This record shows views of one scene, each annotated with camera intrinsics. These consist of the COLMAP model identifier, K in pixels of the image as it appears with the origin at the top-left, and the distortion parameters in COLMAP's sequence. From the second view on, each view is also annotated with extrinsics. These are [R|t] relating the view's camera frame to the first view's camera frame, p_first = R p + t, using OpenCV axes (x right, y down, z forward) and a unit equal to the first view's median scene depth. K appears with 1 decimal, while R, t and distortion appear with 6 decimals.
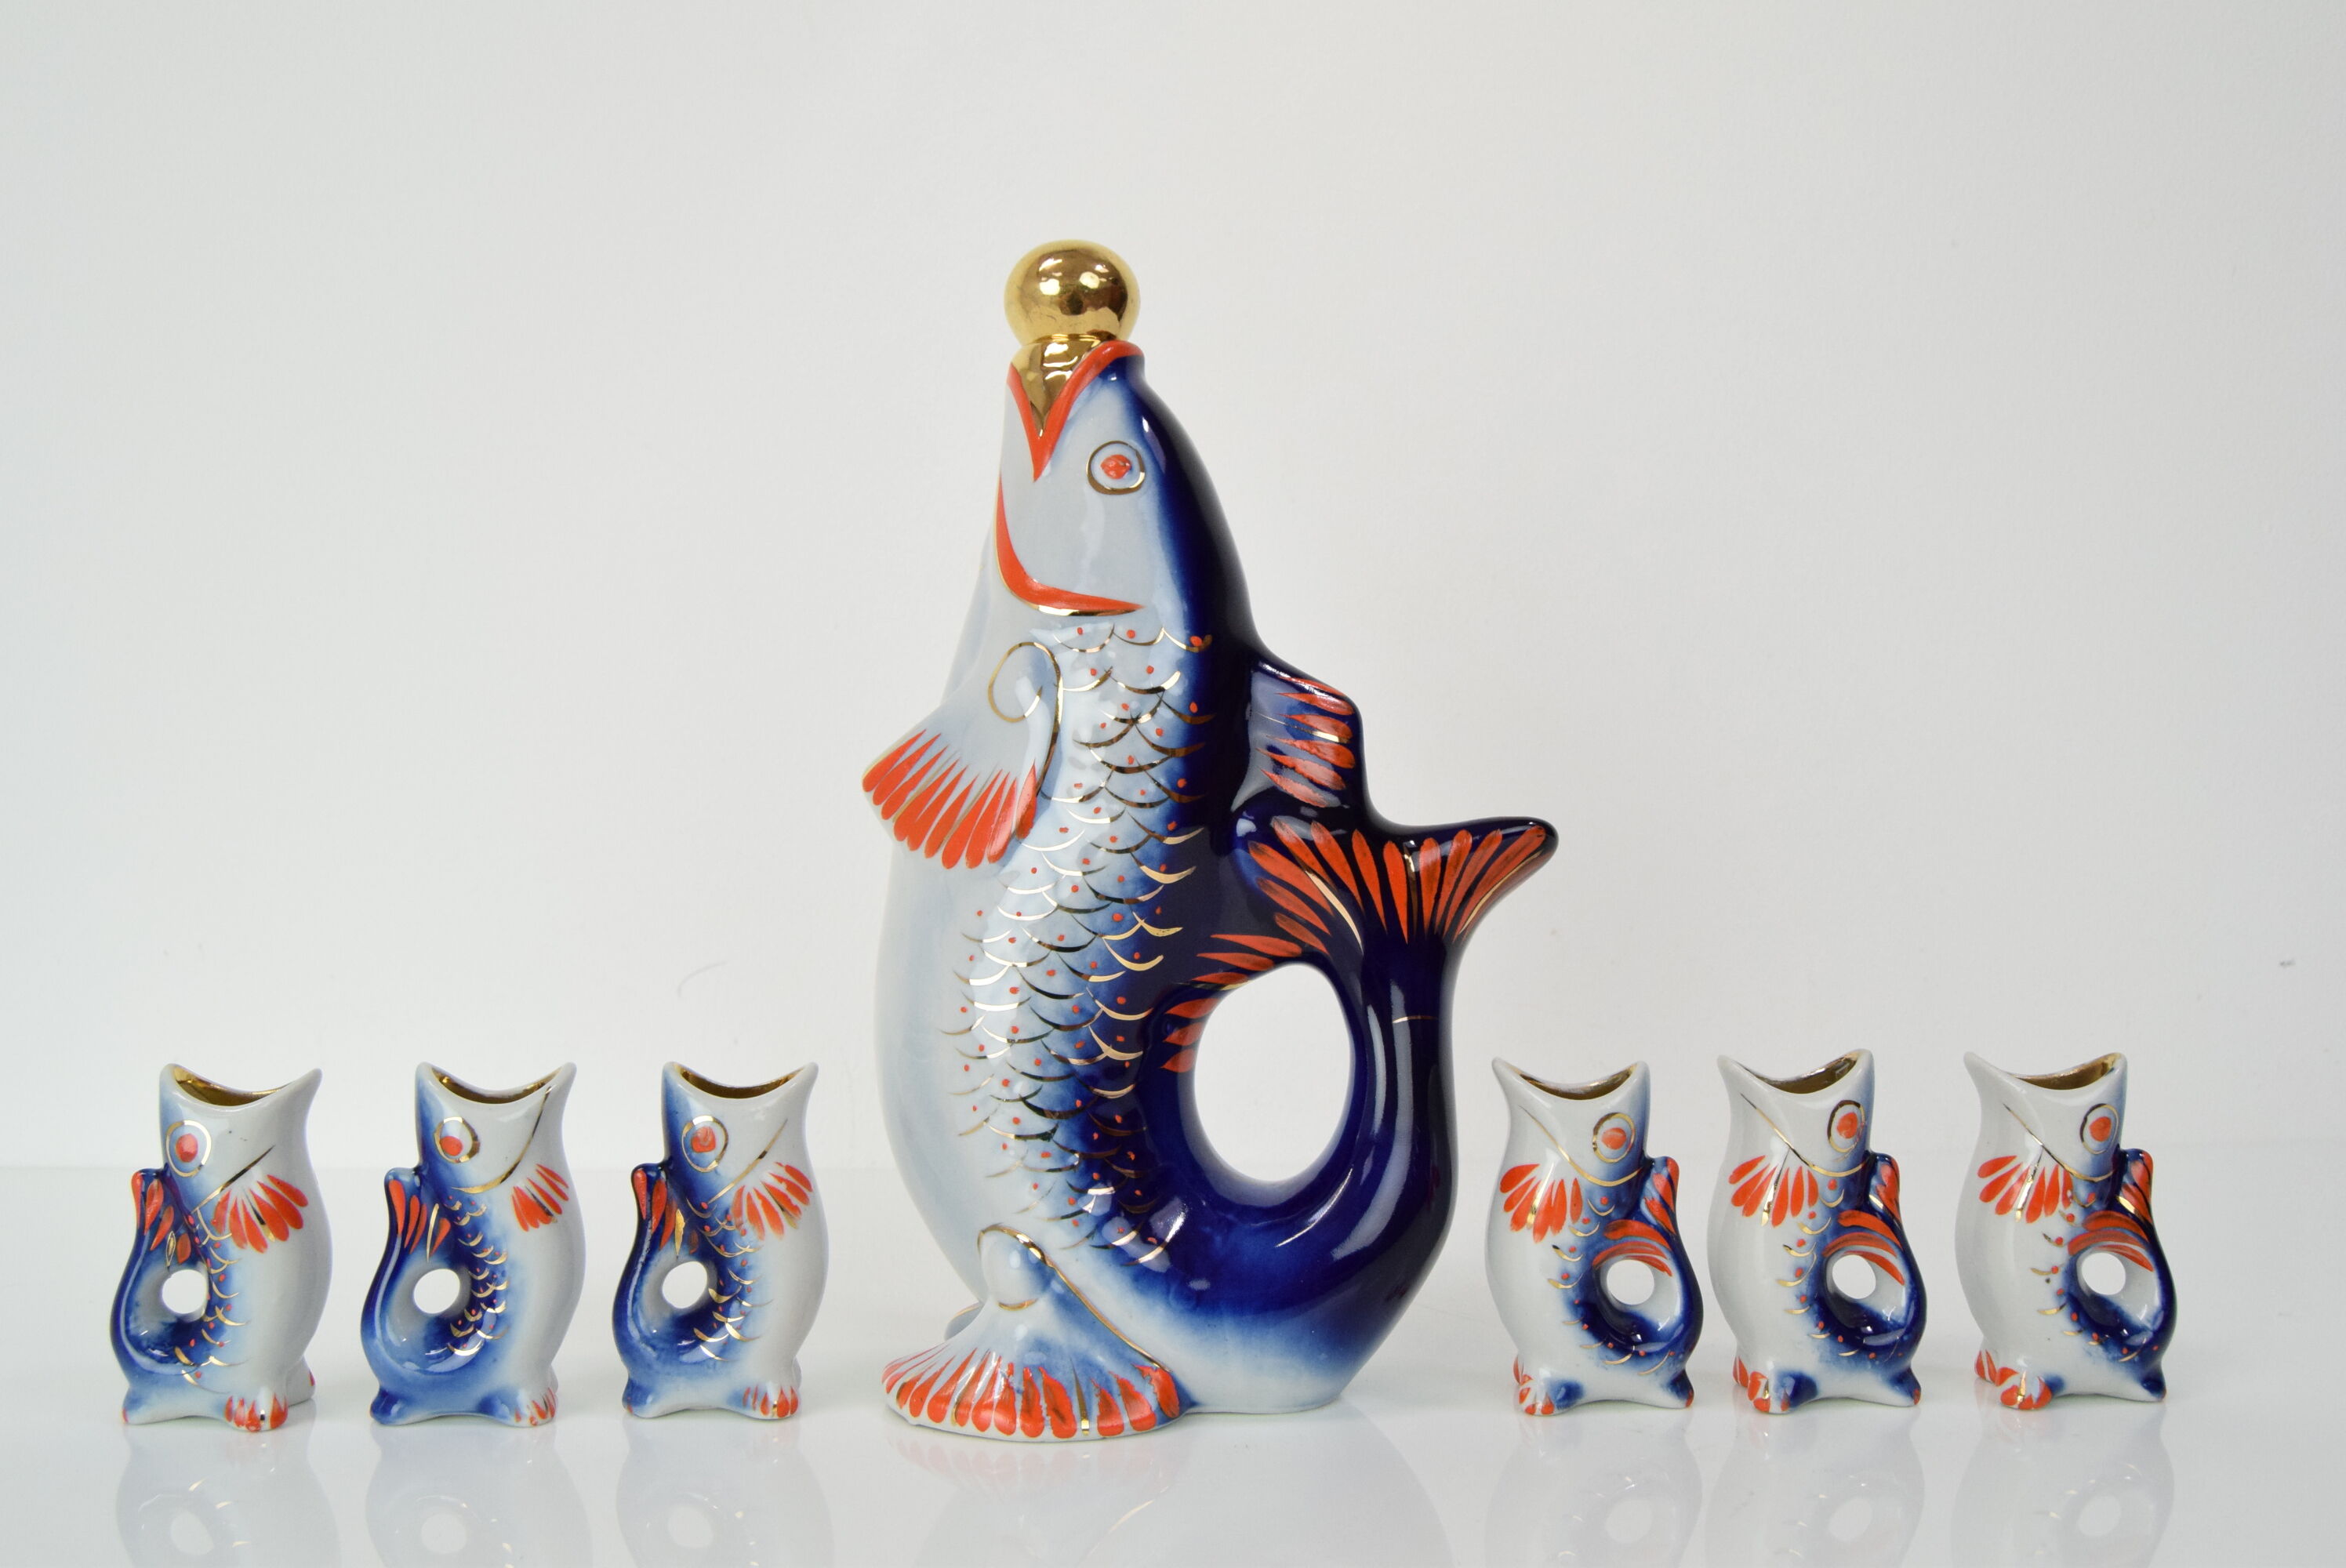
lens RADIAL K [[1813.7, 0, 1124.8], [0, 1813.7, 838.6], [0, 0, 1]] dist [-0.030524, -0.001527]
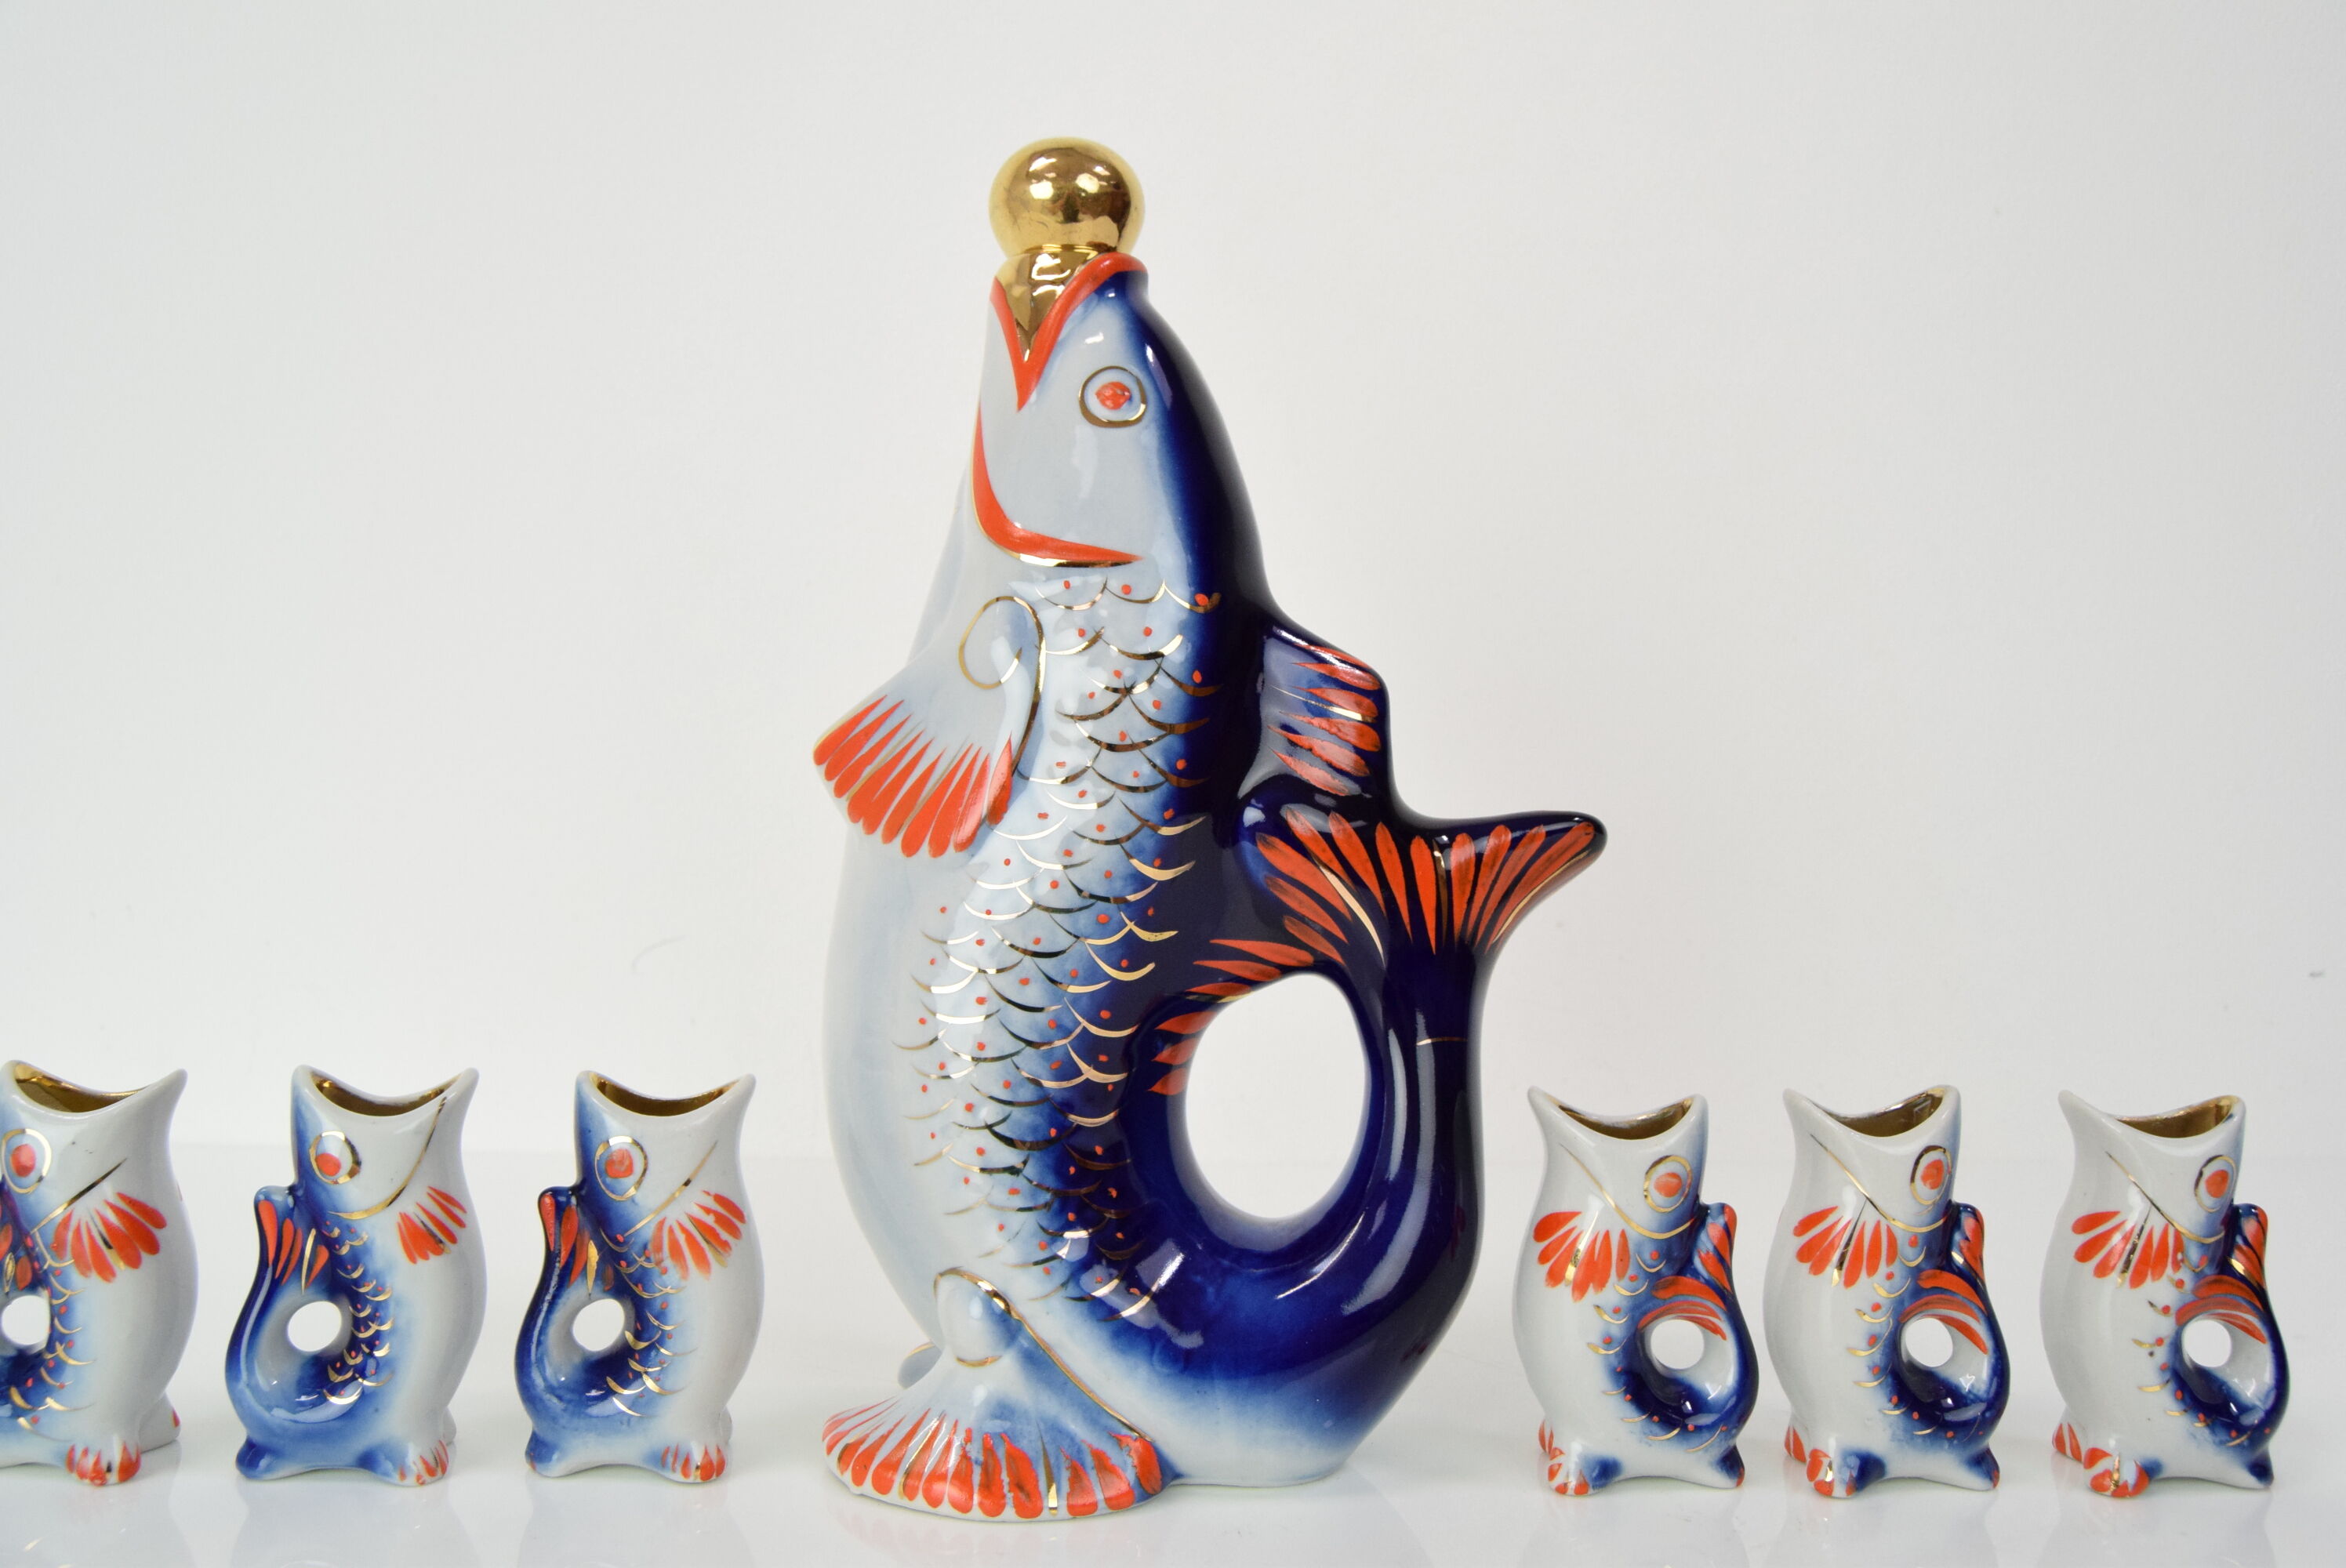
lens RADIAL K [[1794.5, 0, 1135.5], [0, 1794.5, 840.0], [0, 0, 1]] dist [-0.051363, 0.003911]
pose [[0.999627, 0.022572, 0.015395, -0.002564], [-0.022854, 0.999570, 0.018370, -0.009710], [-0.014973, -0.018715, 0.999713, 0.145655]]
